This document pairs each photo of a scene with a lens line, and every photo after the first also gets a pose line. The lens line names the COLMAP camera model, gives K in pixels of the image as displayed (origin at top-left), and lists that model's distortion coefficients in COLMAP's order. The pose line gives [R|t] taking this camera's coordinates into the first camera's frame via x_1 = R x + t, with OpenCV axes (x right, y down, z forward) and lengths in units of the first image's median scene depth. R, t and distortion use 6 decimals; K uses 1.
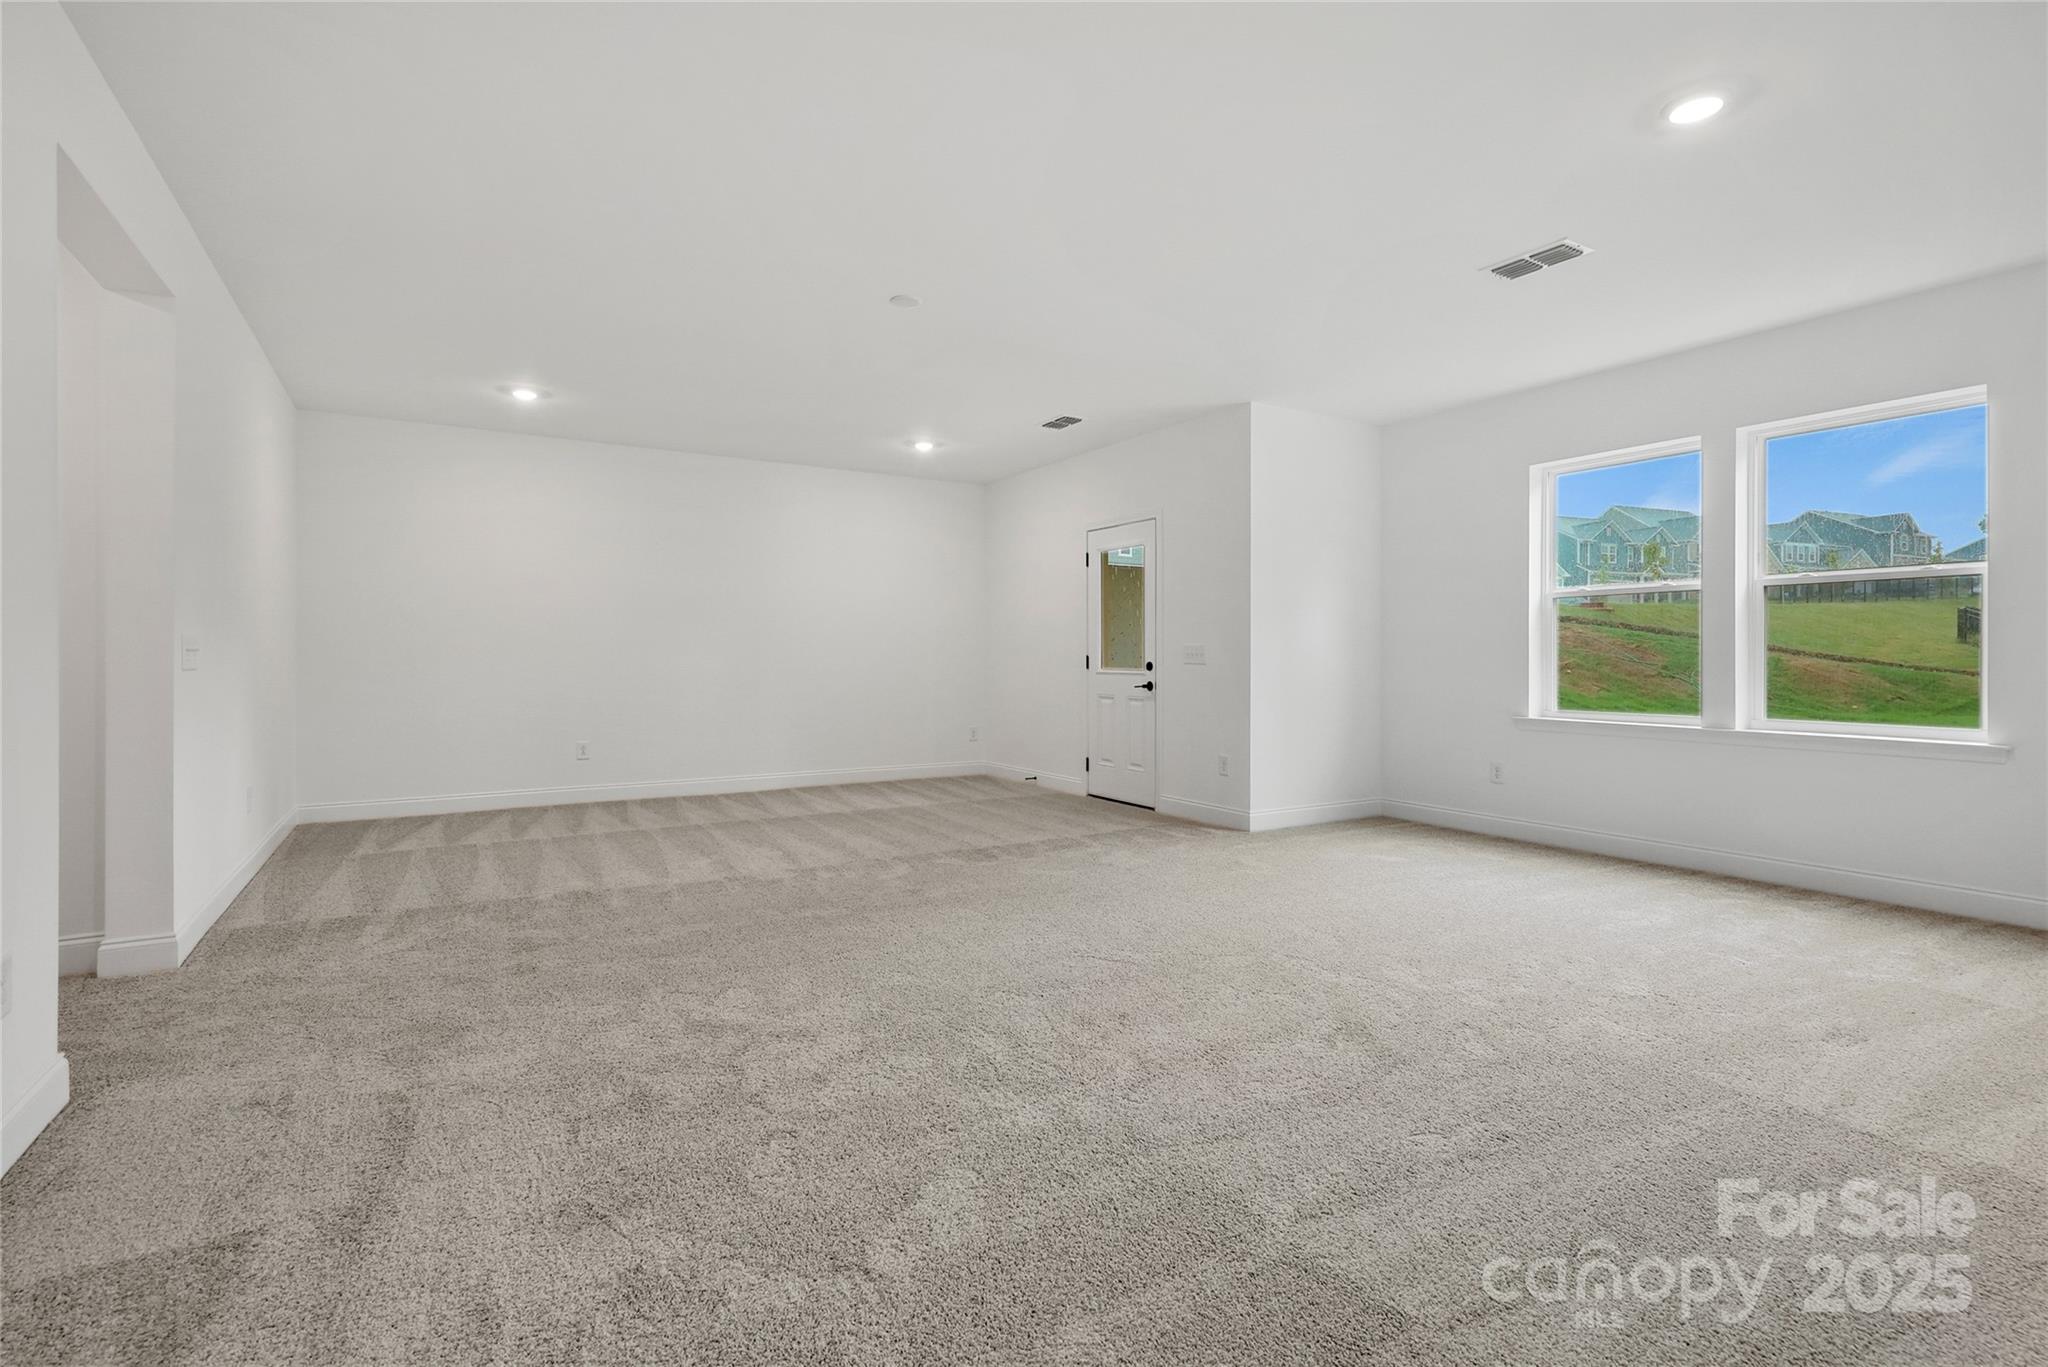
lens RADIAL K [[957.0, 0, 1018.9], [0, 957.0, 663.1], [0, 0, 1]] dist [-0.036888, 0.017844]
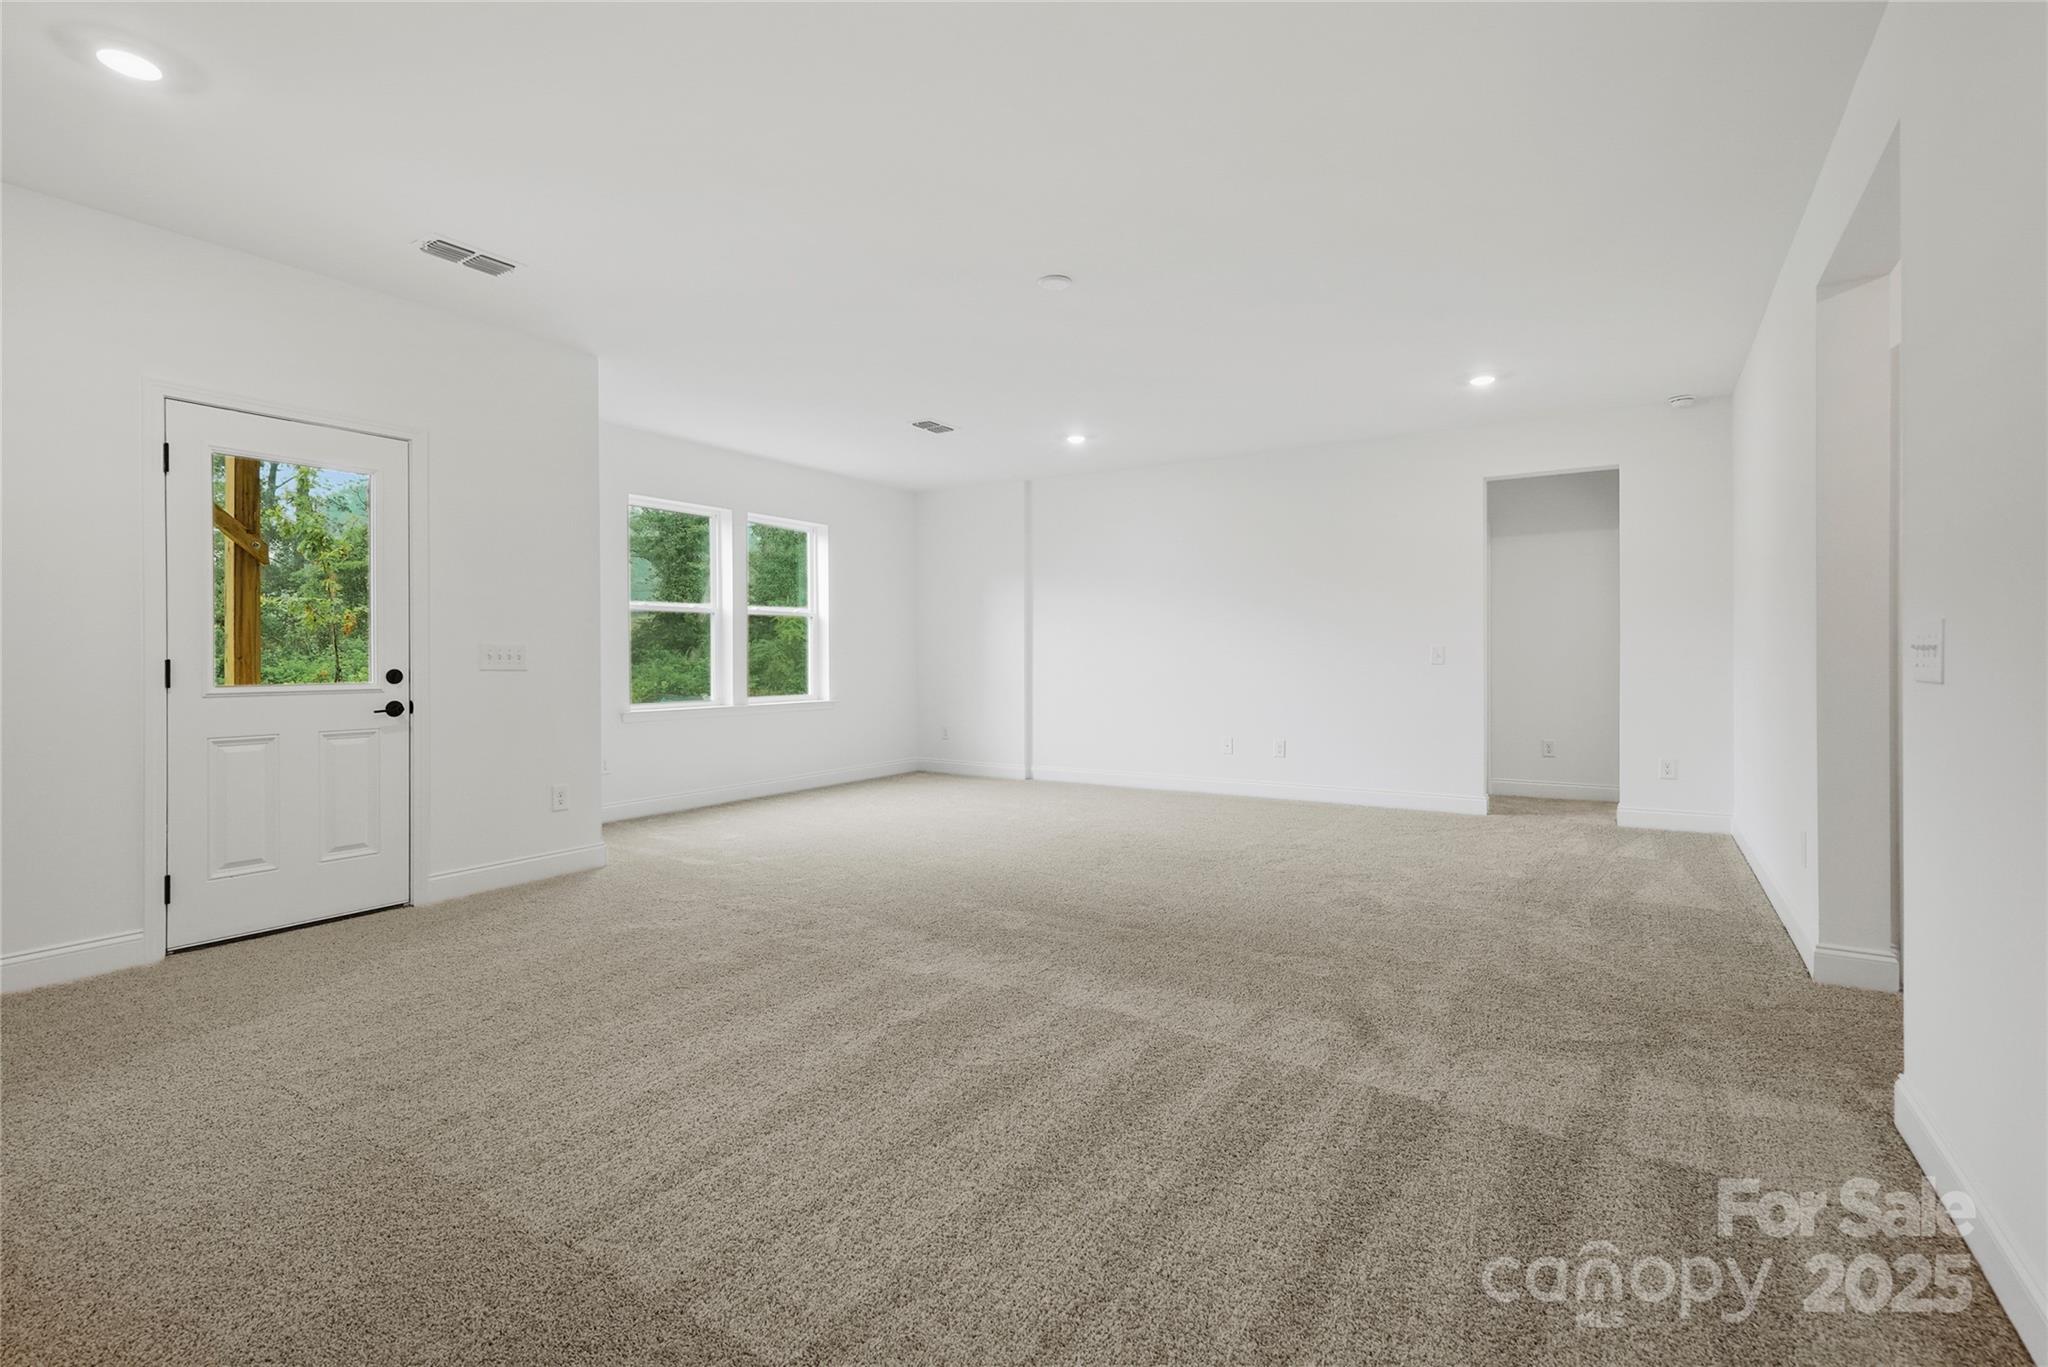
lens RADIAL K [[966.9, 0, 1013.5], [0, 966.9, 652.8], [0, 0, 1]] dist [-0.046520, 0.028779]
pose [[-0.463500, 0.004866, 0.886084, -0.597286], [0.007659, 0.999970, -0.001484, -0.007979], [-0.886064, 0.006099, -0.463523, 0.939471]]
